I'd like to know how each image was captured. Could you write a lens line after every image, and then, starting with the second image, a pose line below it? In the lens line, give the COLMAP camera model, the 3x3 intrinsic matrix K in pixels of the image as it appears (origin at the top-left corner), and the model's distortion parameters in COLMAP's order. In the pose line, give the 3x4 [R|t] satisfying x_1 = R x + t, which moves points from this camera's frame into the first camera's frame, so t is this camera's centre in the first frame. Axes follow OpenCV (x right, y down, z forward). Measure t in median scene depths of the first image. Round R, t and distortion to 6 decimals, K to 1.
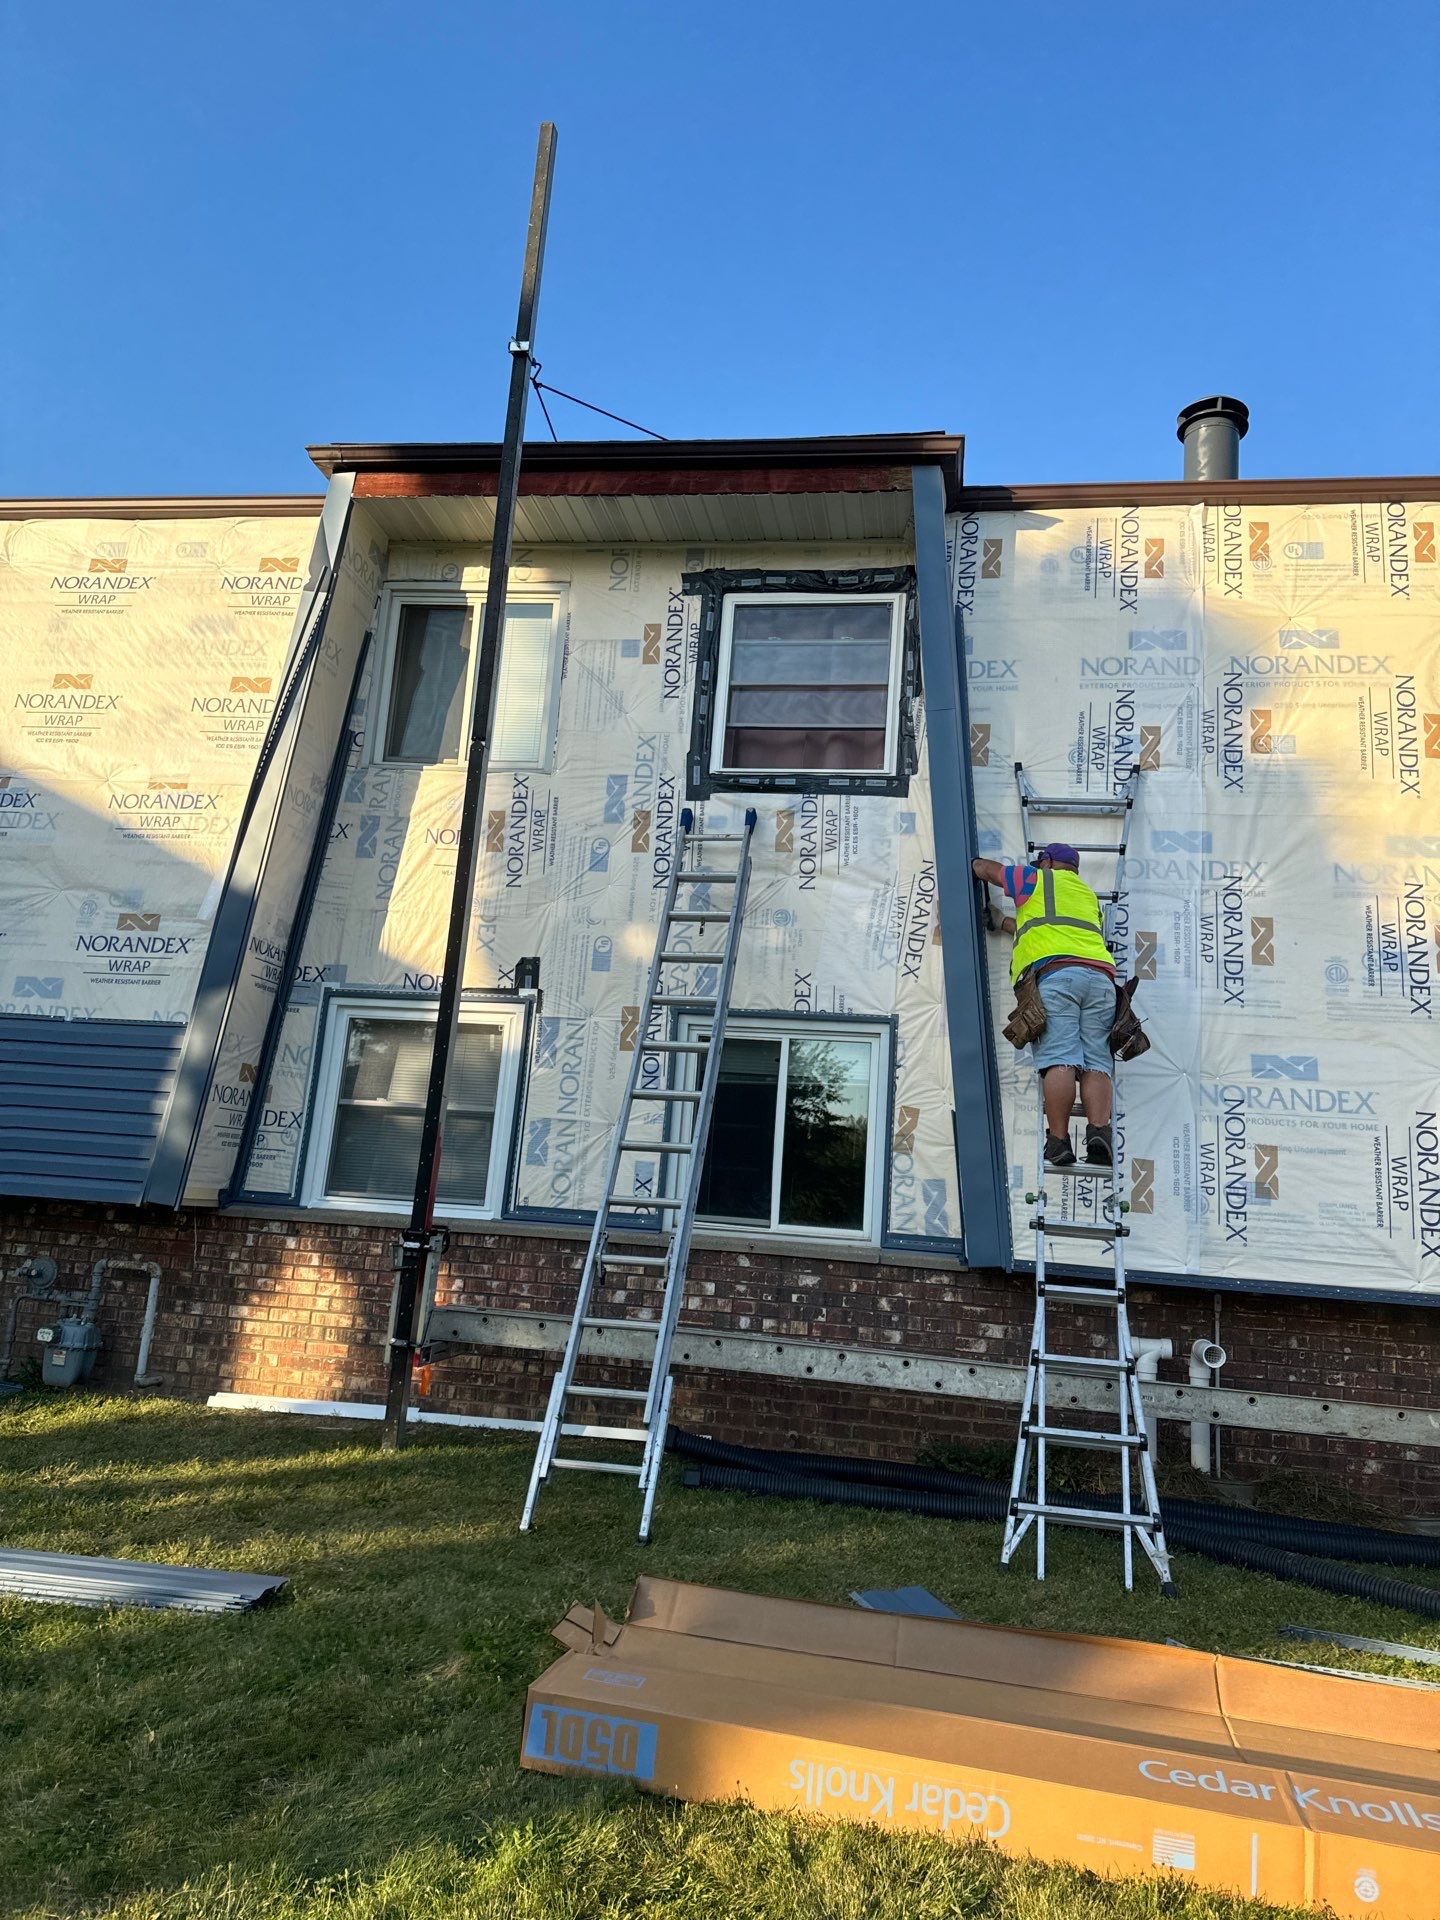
lens RADIAL K [[1350.4, 0, 716.3], [0, 1350.4, 954.6], [0, 0, 1]] dist [0.051923, -0.037067]
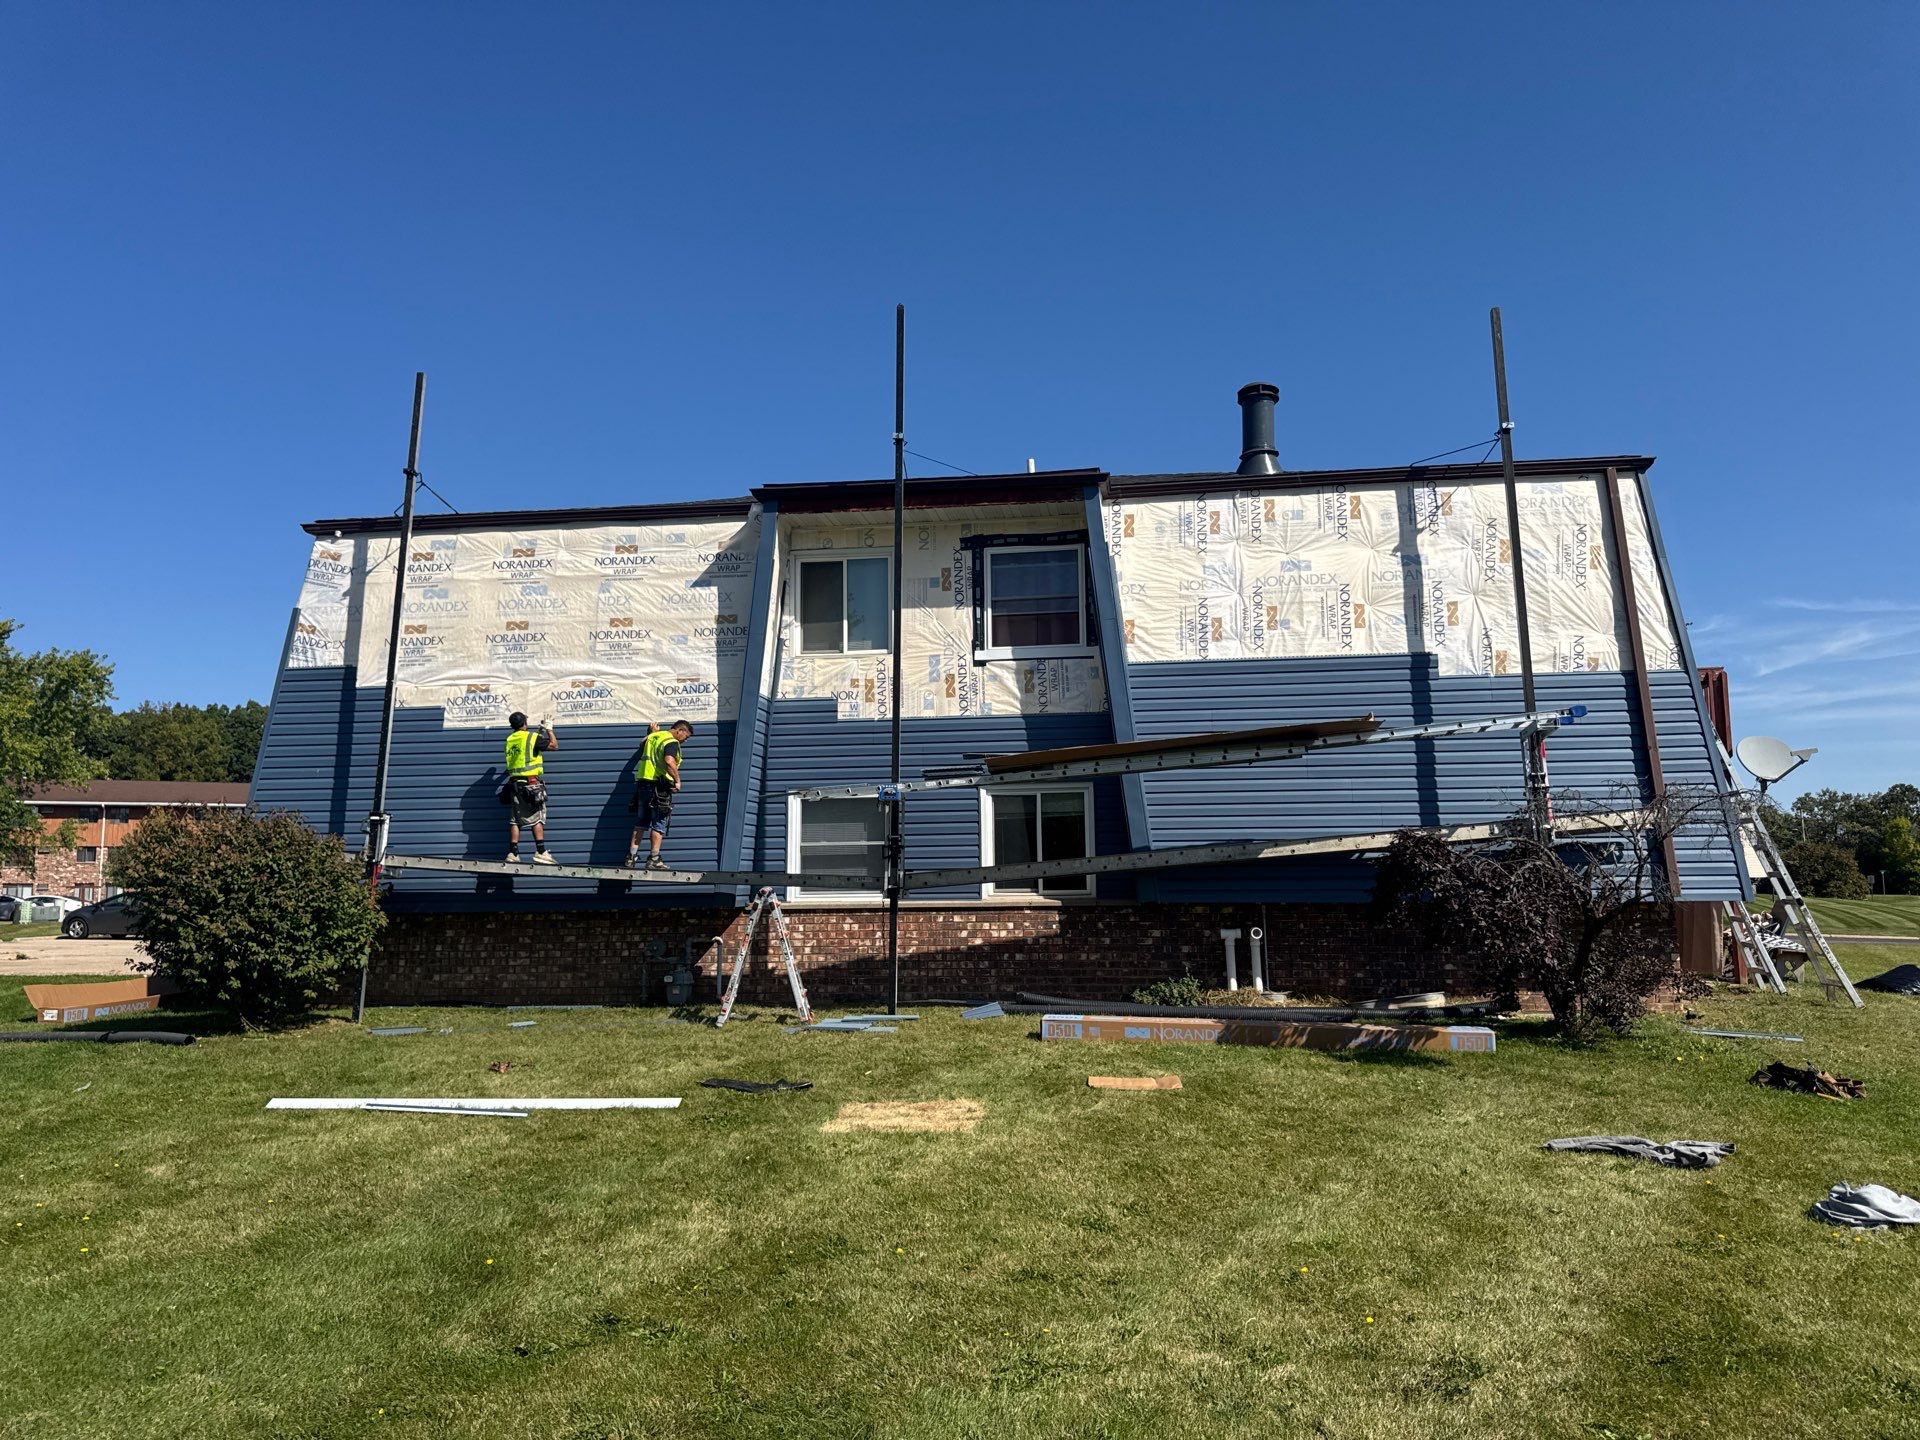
lens RADIAL K [[1337.7, 0, 960.1], [0, 1337.7, 728.7], [0, 0, 1]] dist [0.097664, -0.099251]
pose [[0.996101, -0.081375, 0.034073, -0.116260], [0.078396, 0.993613, 0.081167, -0.191326], [-0.040461, -0.078179, 0.996118, -0.869285]]
